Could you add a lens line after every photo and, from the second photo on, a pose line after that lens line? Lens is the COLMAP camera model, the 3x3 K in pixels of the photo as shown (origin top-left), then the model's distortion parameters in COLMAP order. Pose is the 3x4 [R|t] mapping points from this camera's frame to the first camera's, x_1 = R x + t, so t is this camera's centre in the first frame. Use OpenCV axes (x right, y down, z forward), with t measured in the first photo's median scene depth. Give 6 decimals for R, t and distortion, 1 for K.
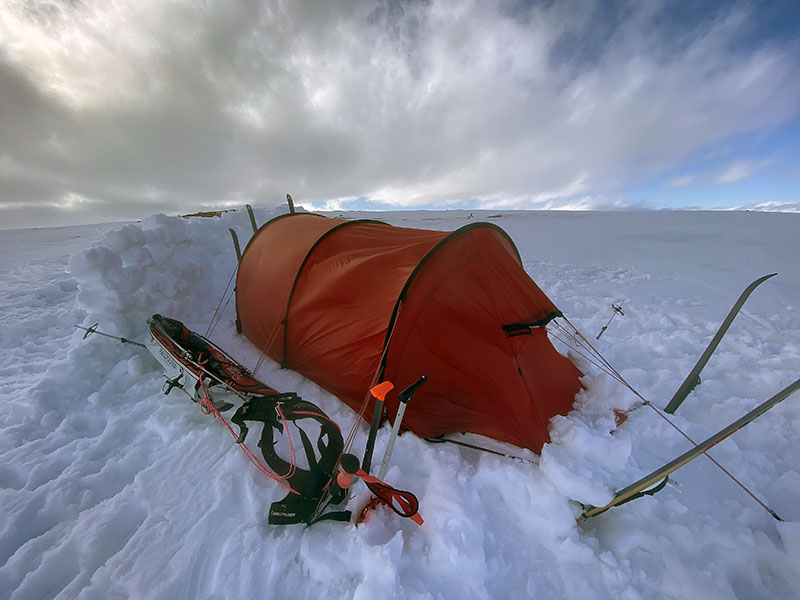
lens RADIAL K [[319.0, 0, 403.1], [0, 319.0, 305.5], [0, 0, 1]] dist [-0.027724, -0.001119]
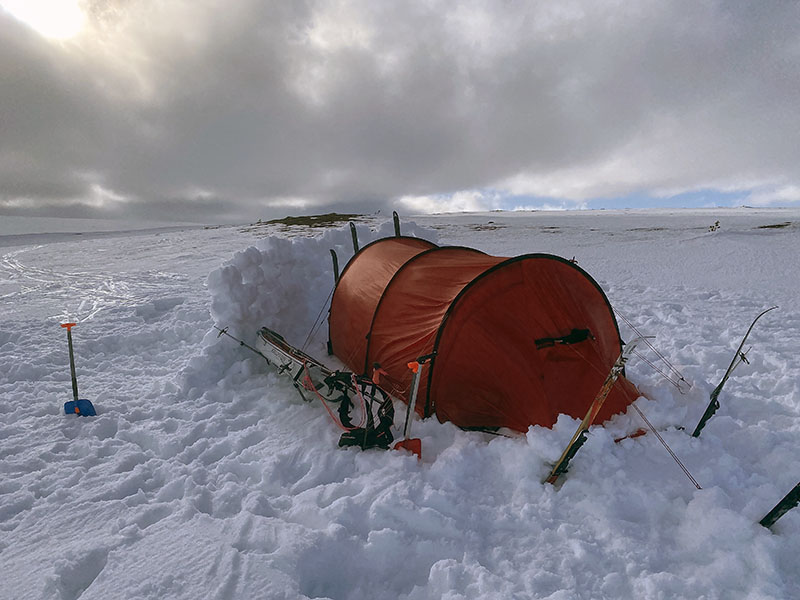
lens RADIAL K [[606.7, 0, 399.8], [0, 606.7, 298.9], [0, 0, 1]] dist [-0.012777, -0.005255]
pose [[0.933637, 0.041934, -0.355758, 0.448549], [-0.091172, 0.988237, -0.122781, 0.161390], [0.346424, 0.147068, 0.926478, -0.896031]]
